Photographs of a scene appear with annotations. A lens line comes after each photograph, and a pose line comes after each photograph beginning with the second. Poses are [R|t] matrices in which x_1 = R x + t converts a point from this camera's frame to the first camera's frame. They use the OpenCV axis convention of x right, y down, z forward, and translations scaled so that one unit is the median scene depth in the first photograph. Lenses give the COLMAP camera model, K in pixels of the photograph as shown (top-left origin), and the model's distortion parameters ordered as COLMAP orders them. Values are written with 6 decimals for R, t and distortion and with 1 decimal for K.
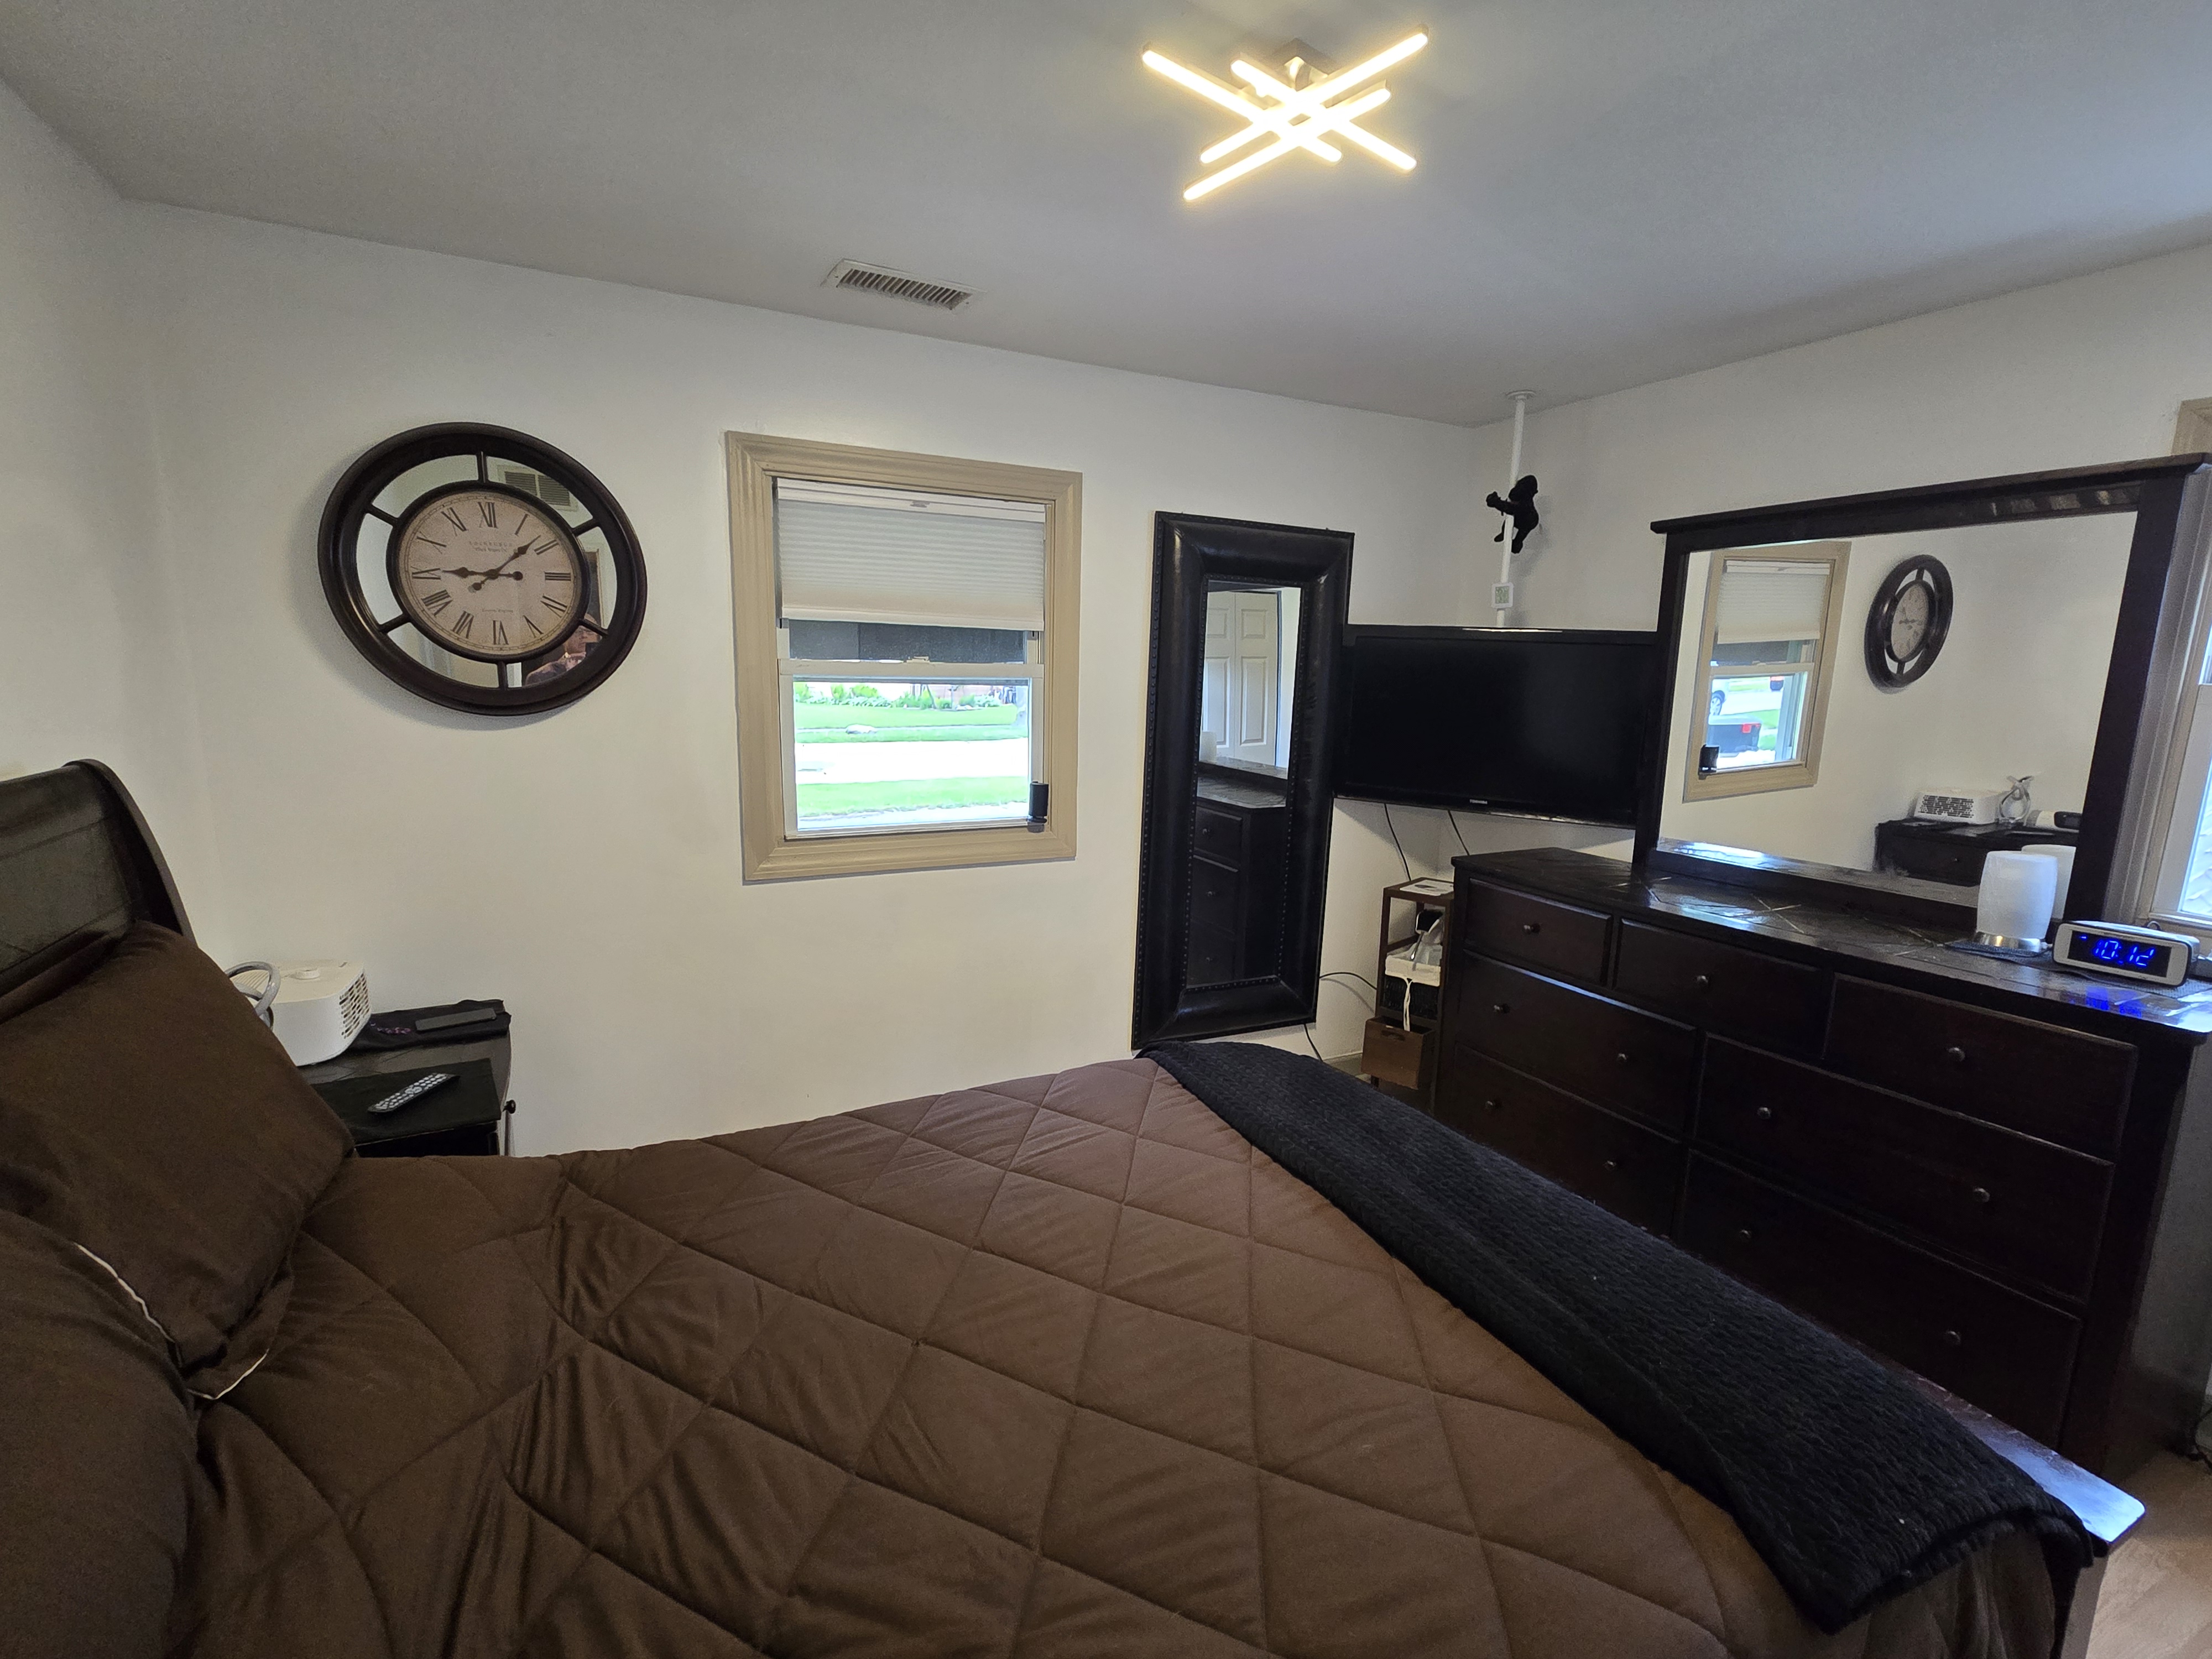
lens RADIAL K [[1002.0, 0, 1087.1], [0, 1002.0, 839.2], [0, 0, 1]] dist [-0.001246, -0.000414]
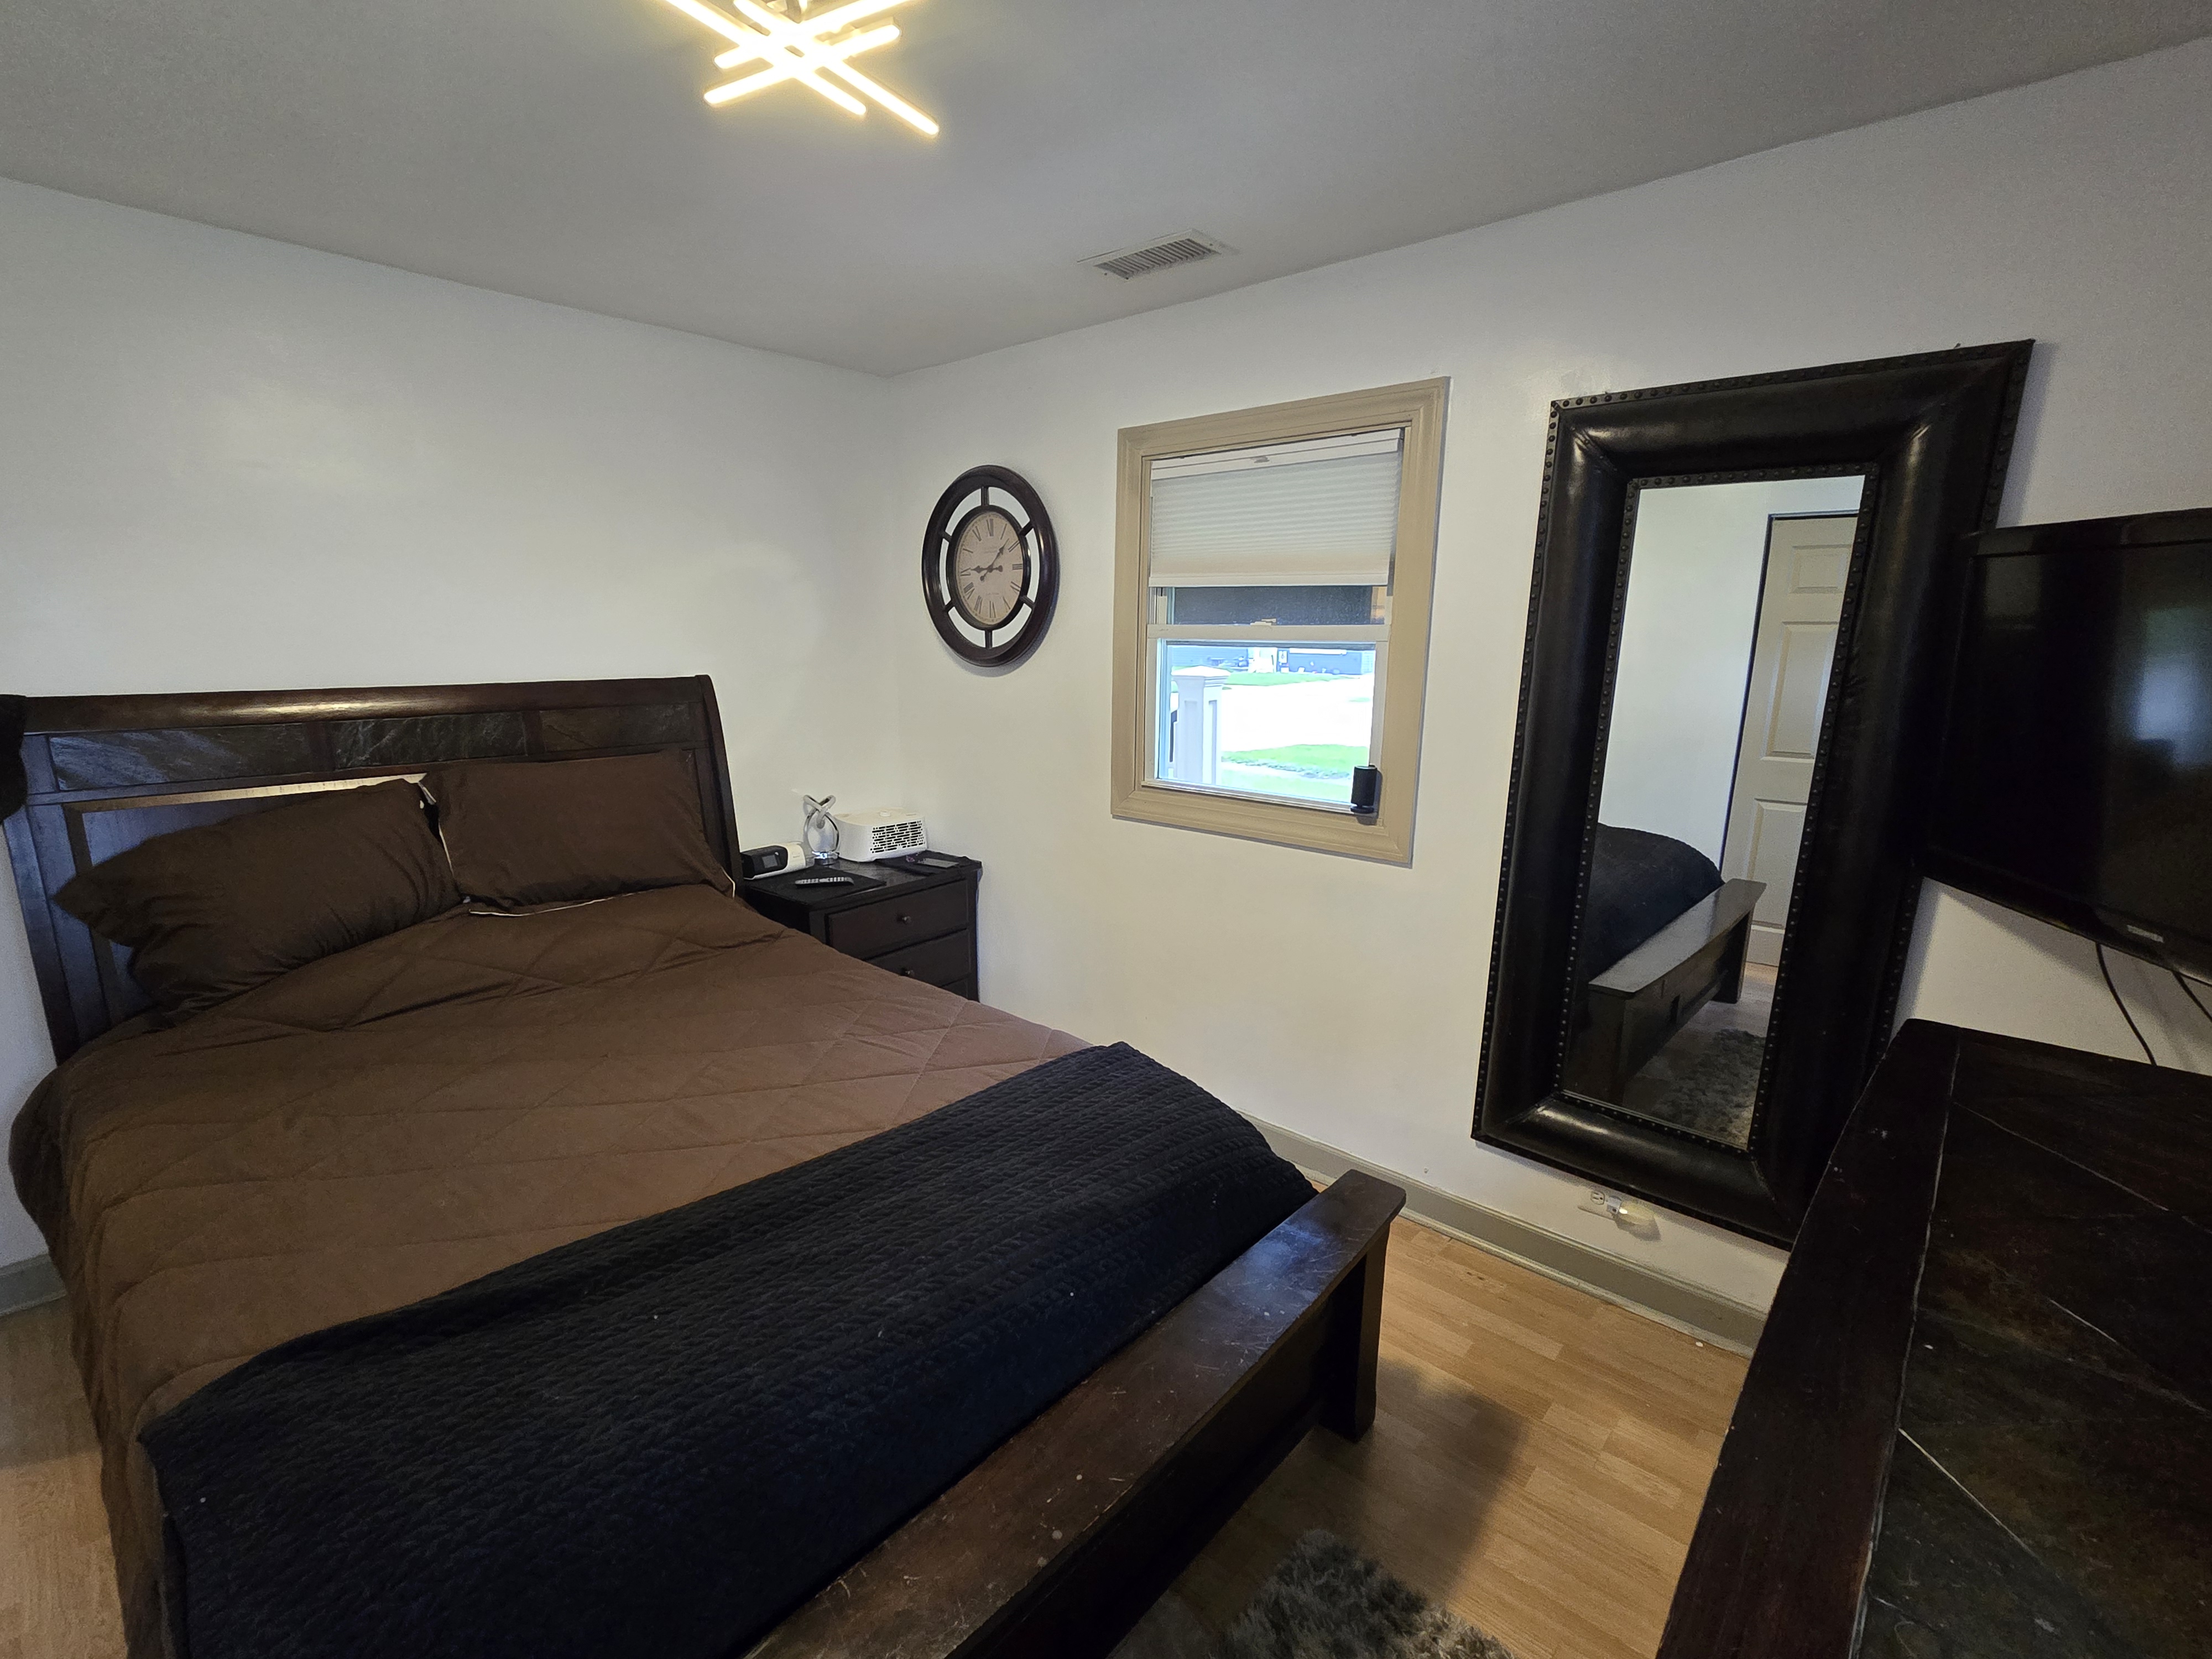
lens RADIAL K [[1002.0, 0, 1087.1], [0, 1002.0, 839.2], [0, 0, 1]] dist [-0.001246, -0.000414]
pose [[0.364604, 0.173928, -0.914775, 0.726951], [-0.158335, 0.979674, 0.123160, -0.069661], [0.917602, 0.099936, 0.384732, 0.518927]]
